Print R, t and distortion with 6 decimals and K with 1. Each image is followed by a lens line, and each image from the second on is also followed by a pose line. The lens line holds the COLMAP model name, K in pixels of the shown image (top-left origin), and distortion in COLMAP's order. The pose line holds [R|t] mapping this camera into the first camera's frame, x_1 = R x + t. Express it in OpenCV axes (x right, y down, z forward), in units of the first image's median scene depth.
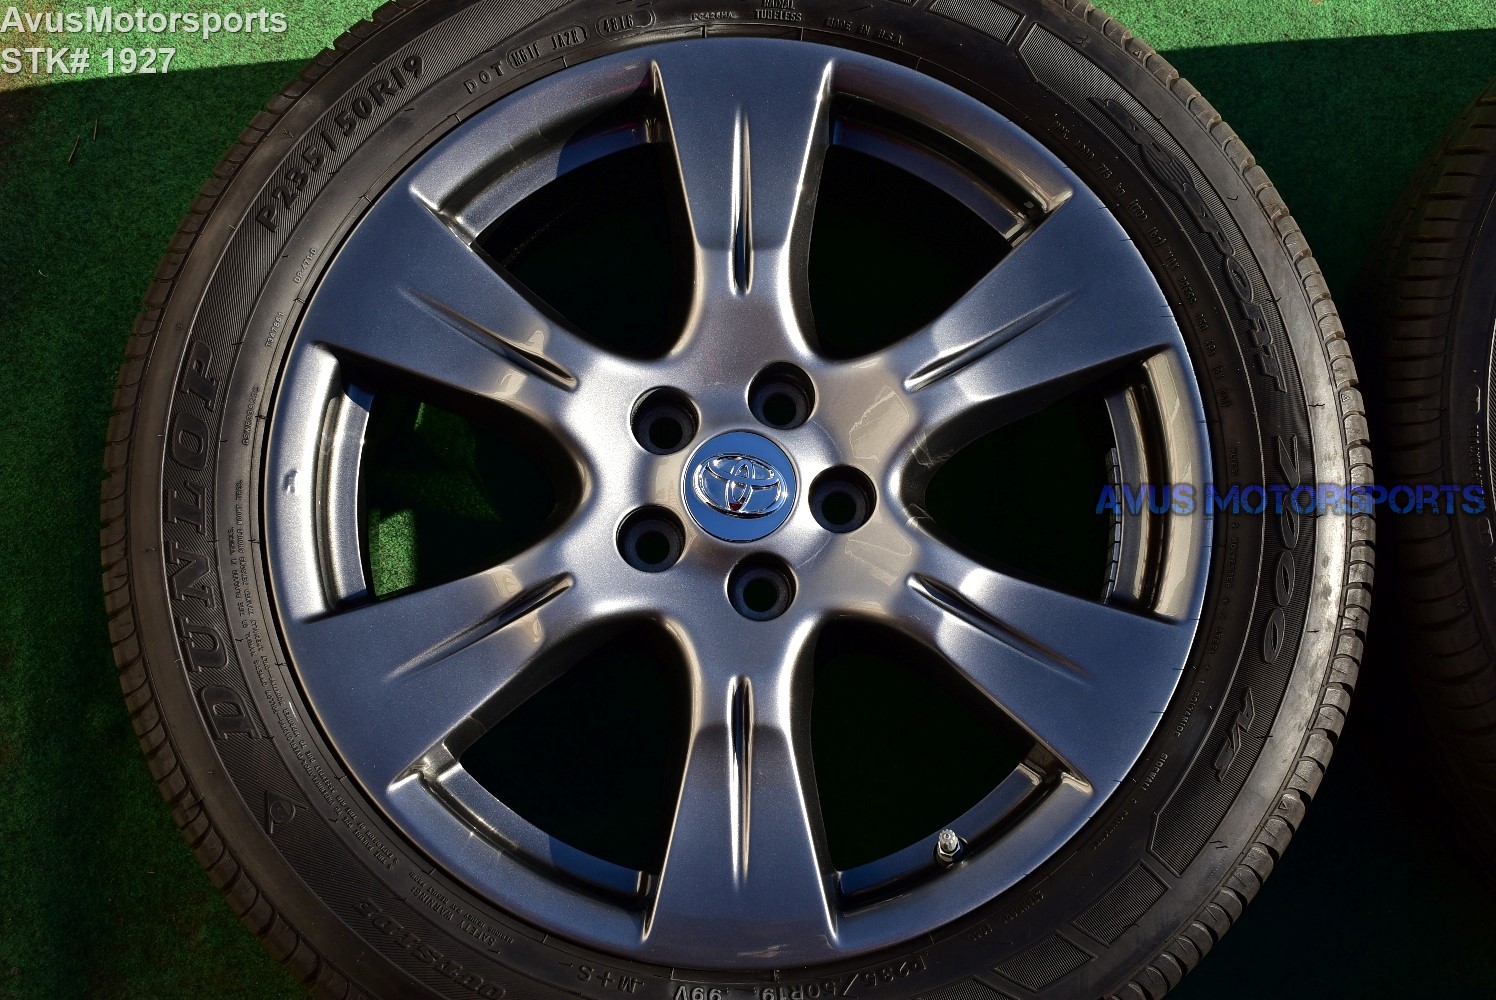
lens RADIAL K [[1496.6, 0, 748.0], [0, 1496.6, 500.0], [0, 0, 1]] dist [-0.070889, -0.008803]
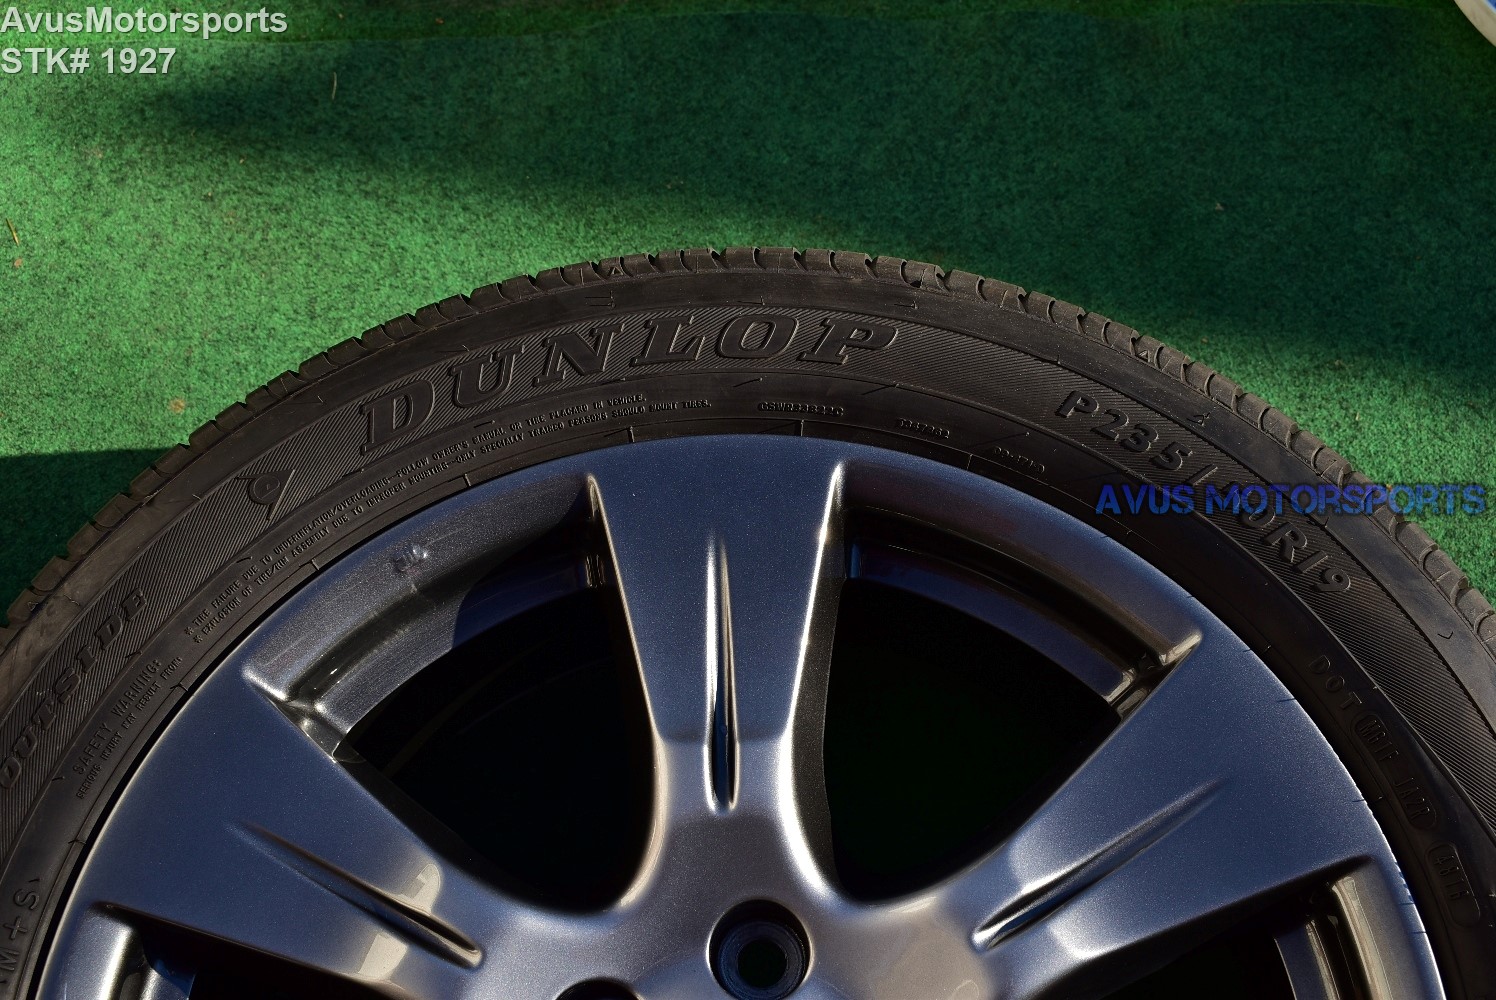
lens RADIAL K [[1496.6, 0, 748.0], [0, 1496.6, 500.0], [0, 0, 1]] dist [-0.070889, -0.008803]
pose [[0.999393, -0.030763, 0.016379, -0.000412], [0.034721, 0.919512, -0.391526, -0.001337], [-0.003016, 0.391857, 0.920021, 0.328957]]
